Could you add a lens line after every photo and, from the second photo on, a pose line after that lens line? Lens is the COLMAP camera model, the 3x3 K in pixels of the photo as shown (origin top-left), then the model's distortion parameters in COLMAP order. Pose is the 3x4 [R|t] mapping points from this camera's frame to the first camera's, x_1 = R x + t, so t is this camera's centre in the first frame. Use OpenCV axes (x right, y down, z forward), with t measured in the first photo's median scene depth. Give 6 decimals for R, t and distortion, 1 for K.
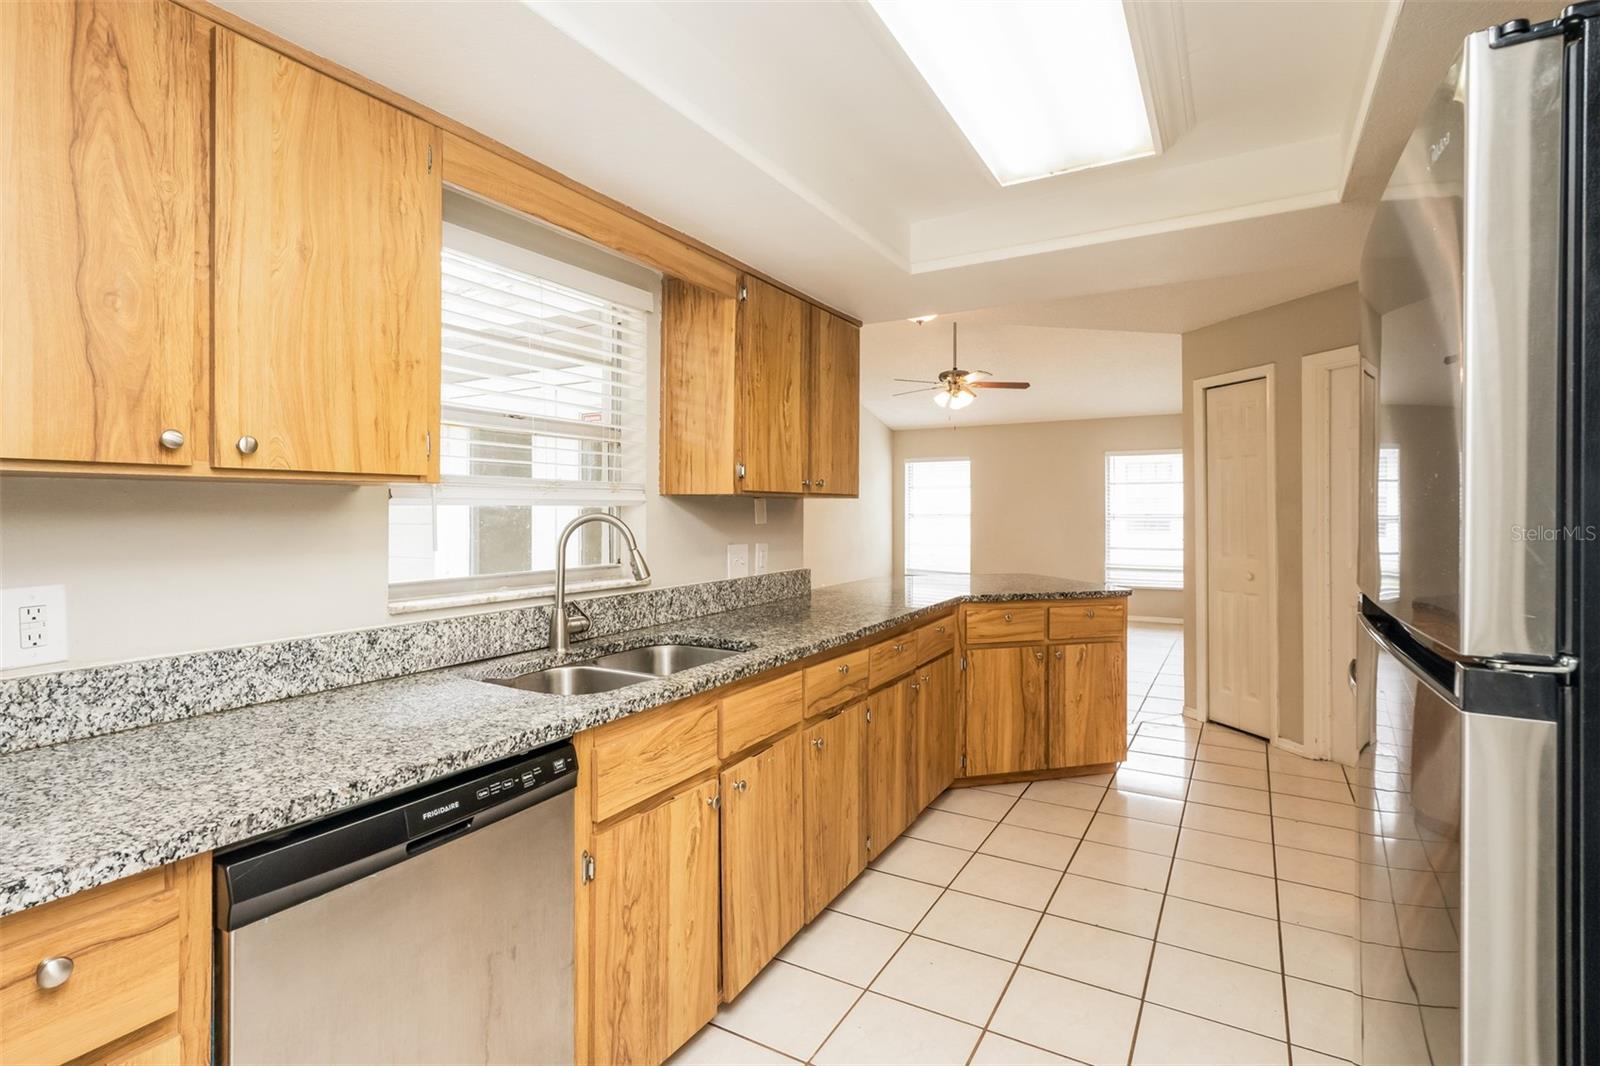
lens RADIAL K [[770.7, 0, 790.7], [0, 770.7, 511.7], [0, 0, 1]] dist [-0.030030, 0.006235]
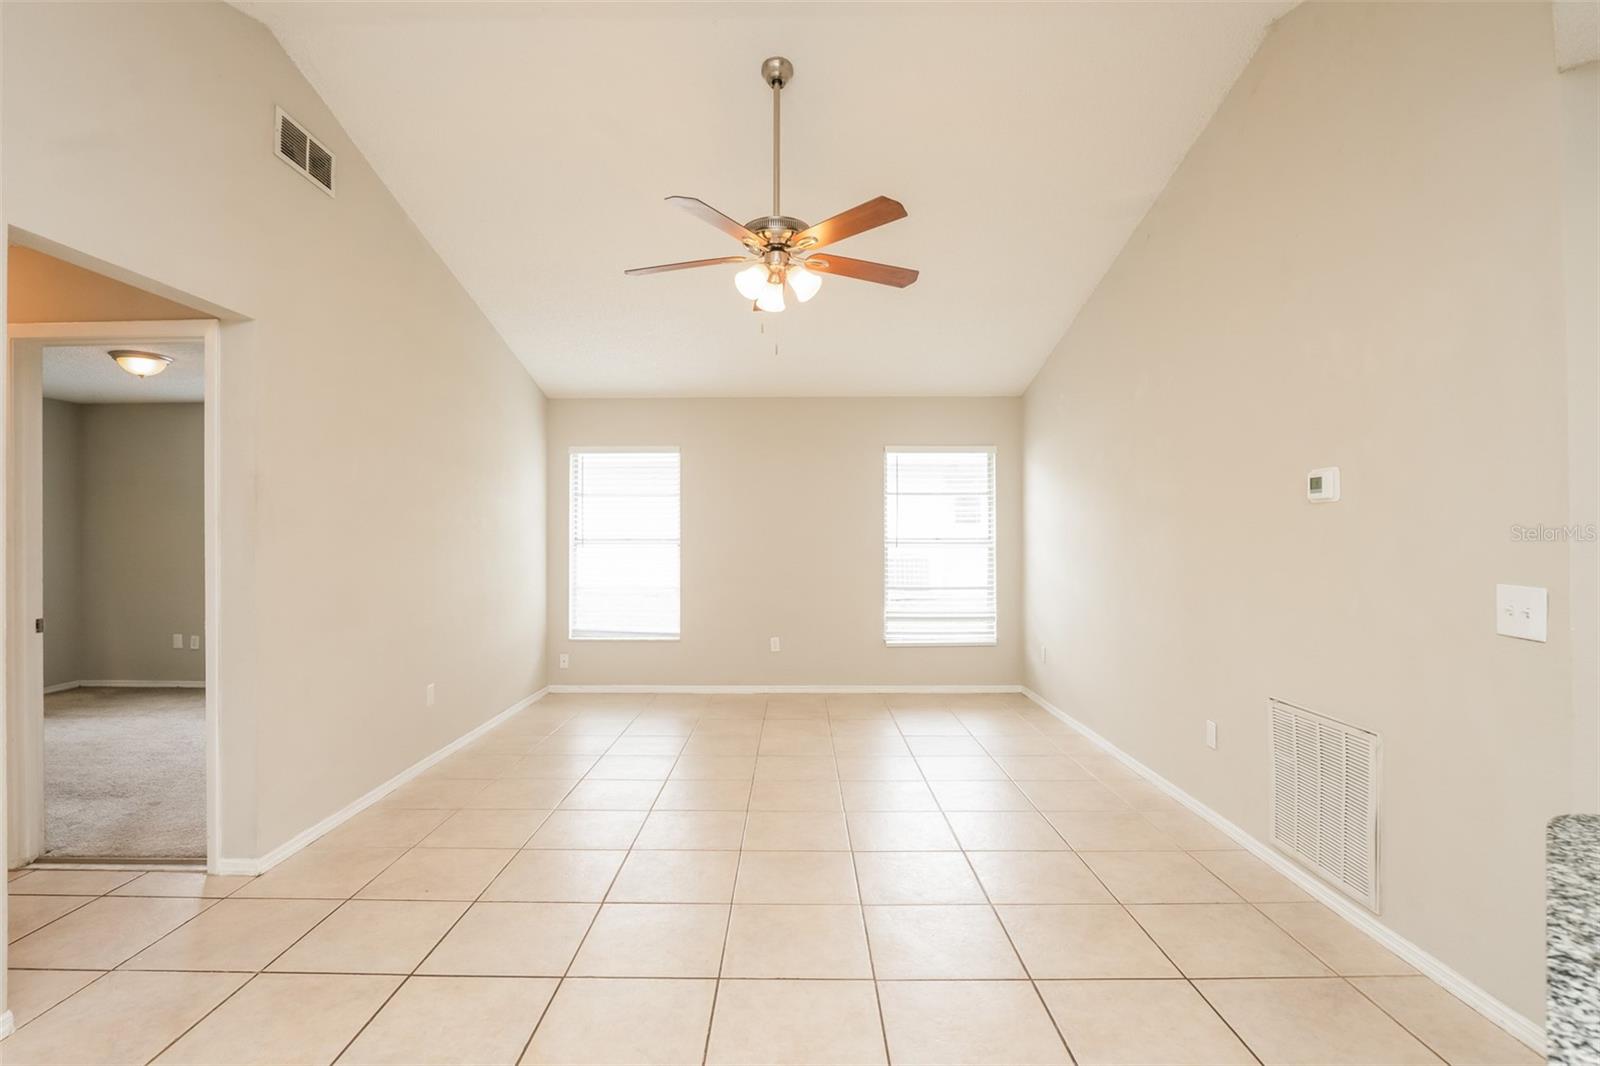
lens RADIAL K [[770.7, 0, 796.2], [0, 770.7, 530.7], [0, 0, 1]] dist [-0.030030, 0.006235]
pose [[0.860348, -0.003055, 0.509698, -0.005414], [0.003221, 0.999995, 0.000556, -0.003728], [-0.509697, 0.001164, 0.860353, 0.609243]]
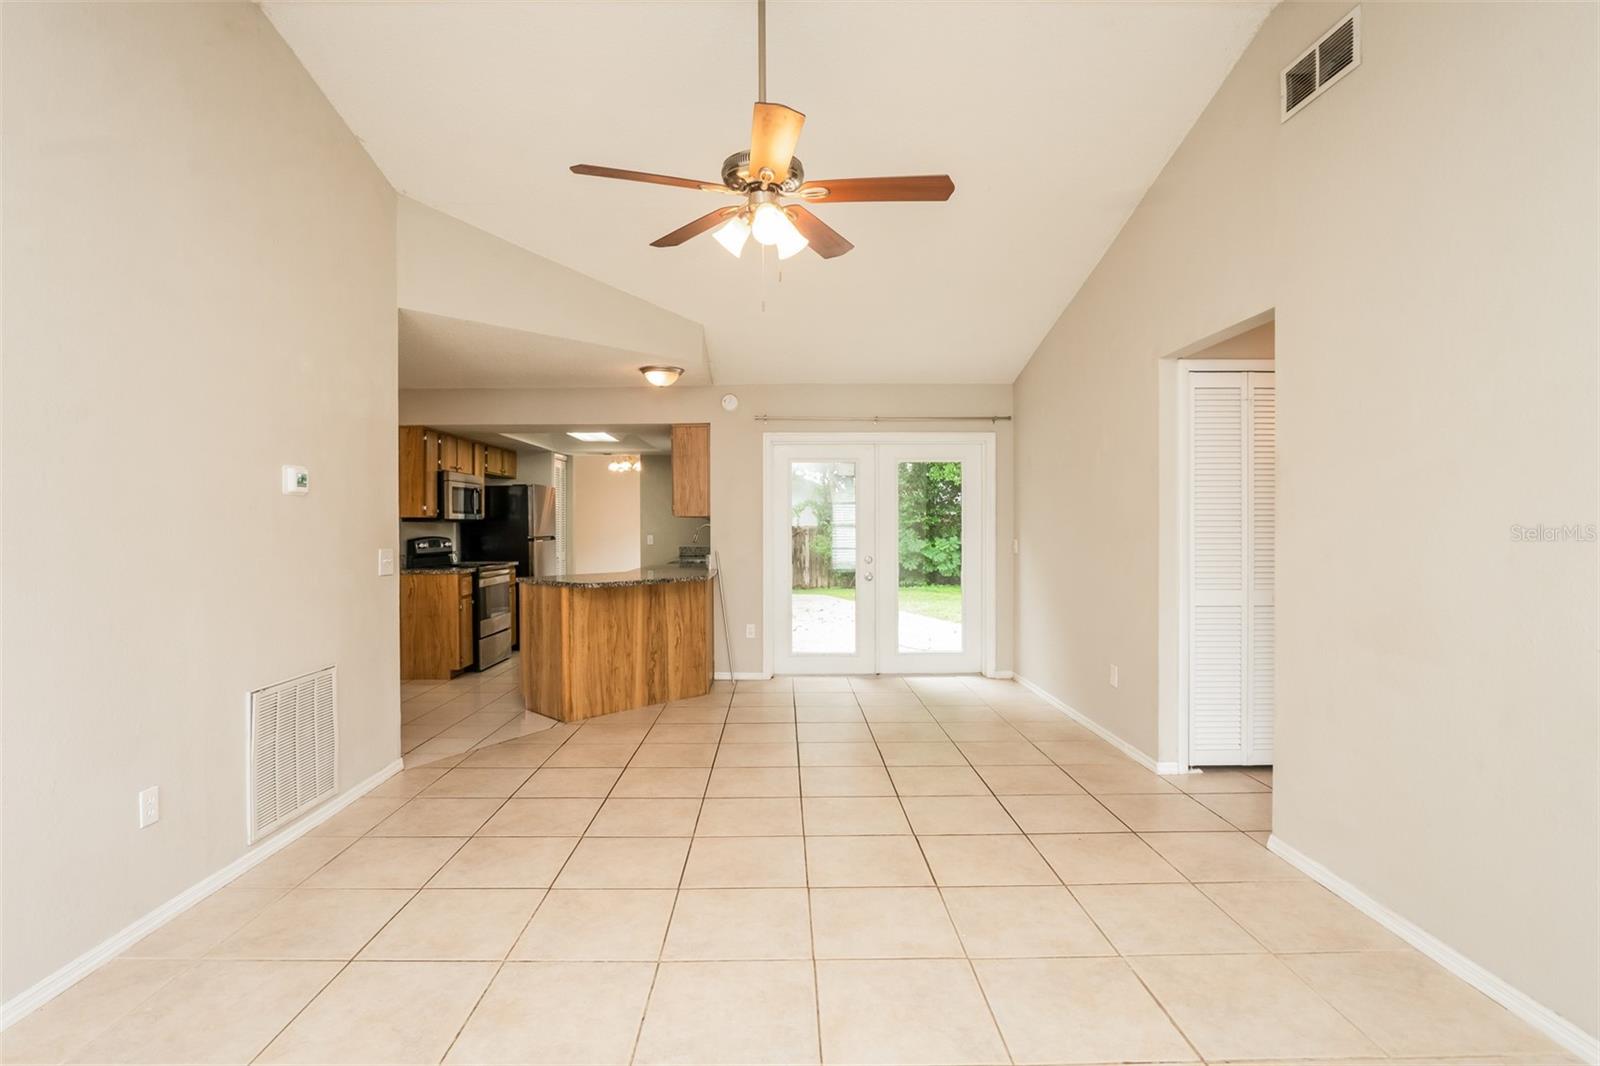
lens RADIAL K [[770.7, 0, 786.5], [0, 770.7, 523.8], [0, 0, 1]] dist [-0.030030, 0.006235]
pose [[-0.858634, 0.001847, -0.512586, 0.396887], [0.001822, 0.999998, 0.000550, 0.000530], [0.512586, -0.000461, -0.858636, 1.329350]]
